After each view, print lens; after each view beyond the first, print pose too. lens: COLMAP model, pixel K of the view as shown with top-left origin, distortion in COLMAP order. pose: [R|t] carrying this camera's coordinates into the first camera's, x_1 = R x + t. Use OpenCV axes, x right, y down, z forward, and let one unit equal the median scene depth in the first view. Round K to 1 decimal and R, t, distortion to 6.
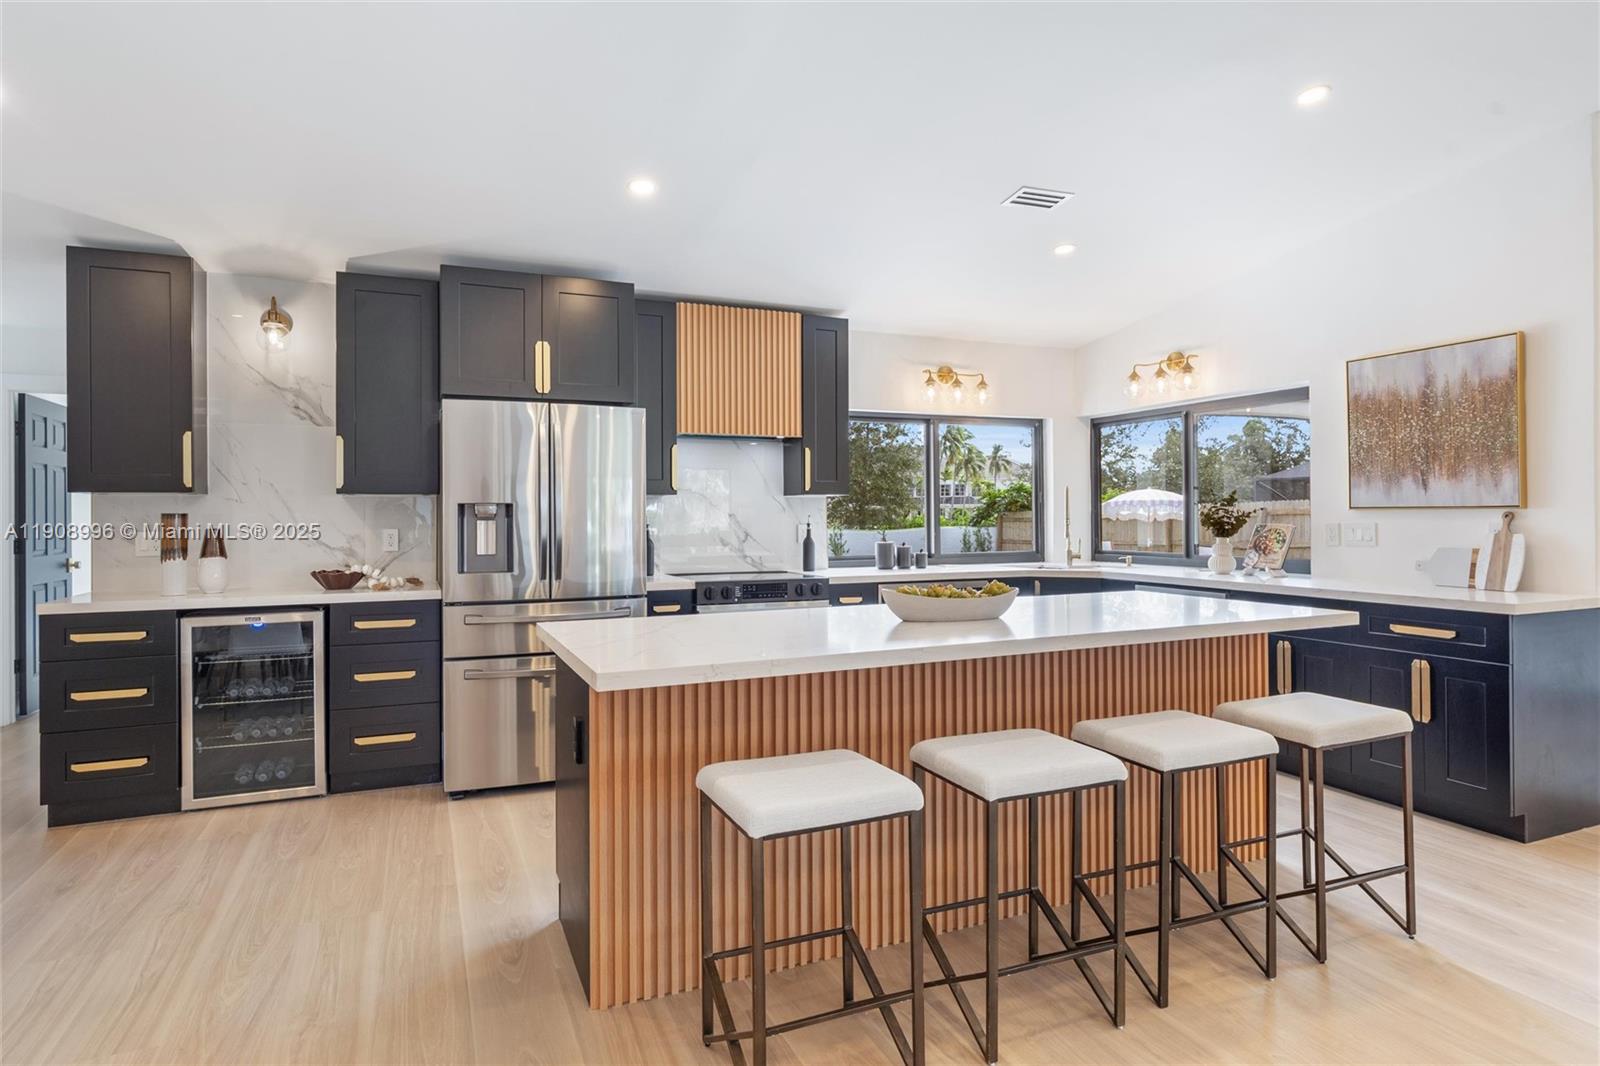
lens RADIAL K [[872.2, 0, 800.2], [0, 872.2, 507.6], [0, 0, 1]] dist [-0.002200, -0.000016]
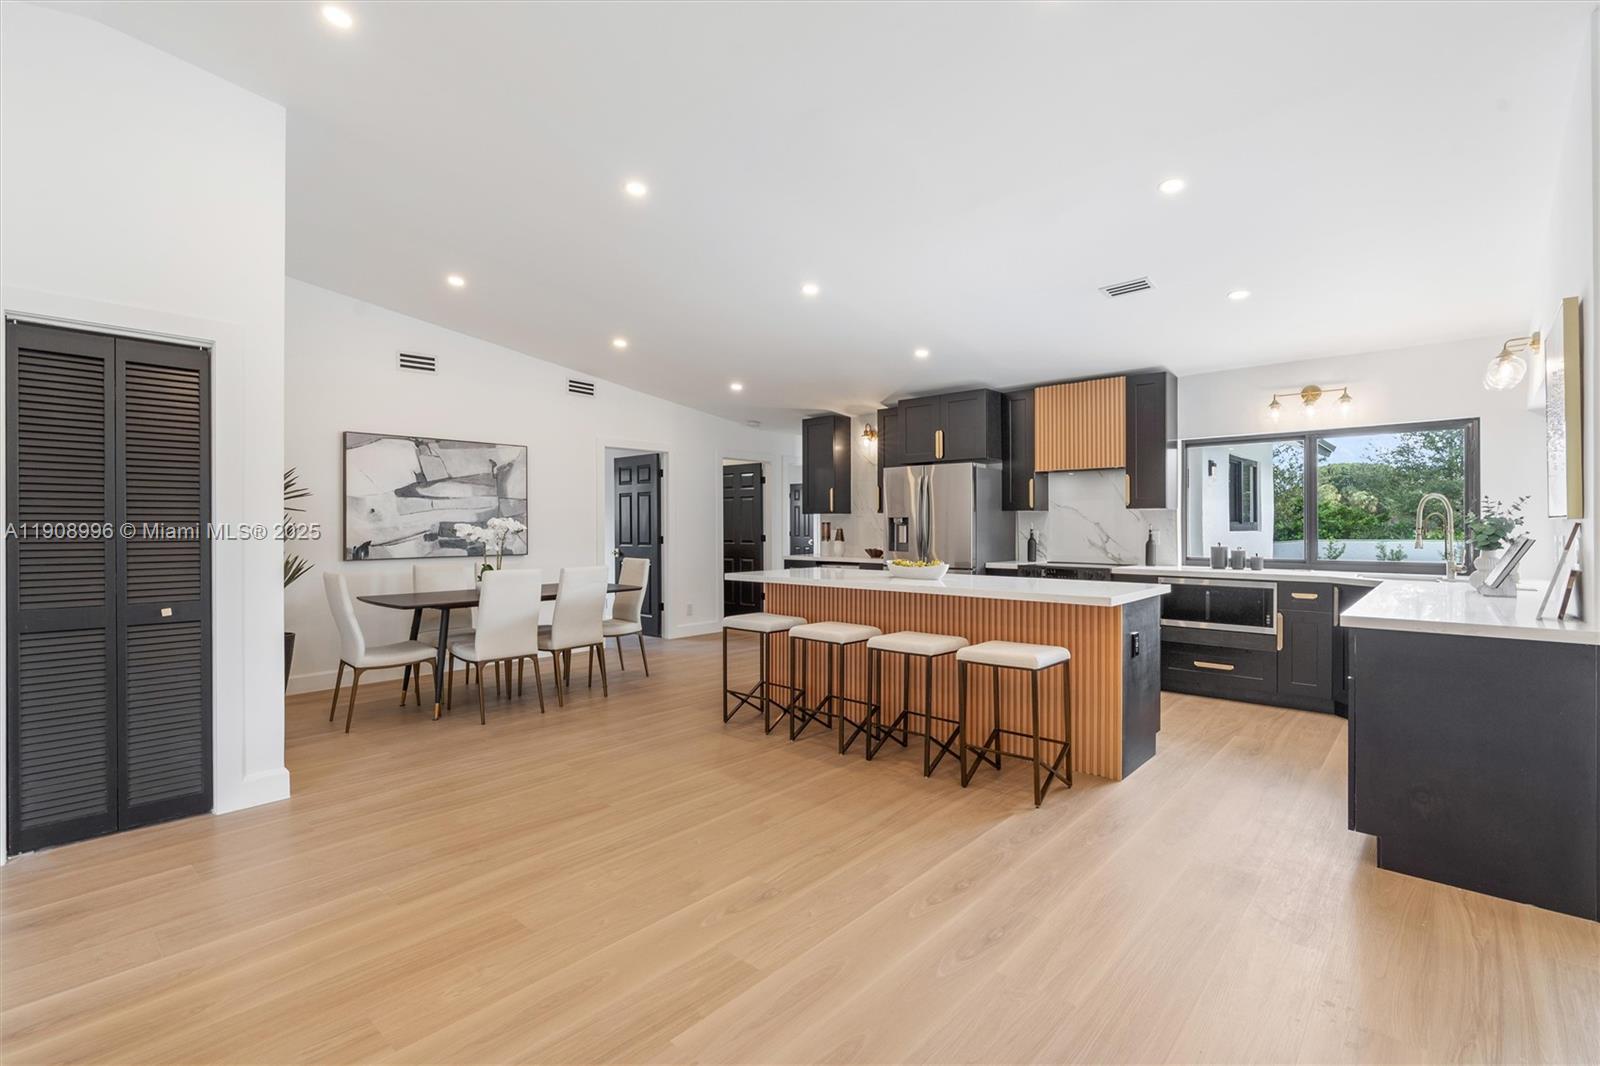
lens RADIAL K [[732.1, 0, 800.0], [0, 732.1, 533.0], [0, 0, 1]] dist [0.002164, 0.000170]
pose [[0.419870, 0.015027, -0.907460, 0.881255], [0.007534, 0.999771, 0.020042, -0.003678], [0.907553, -0.015251, 0.419660, 0.056023]]
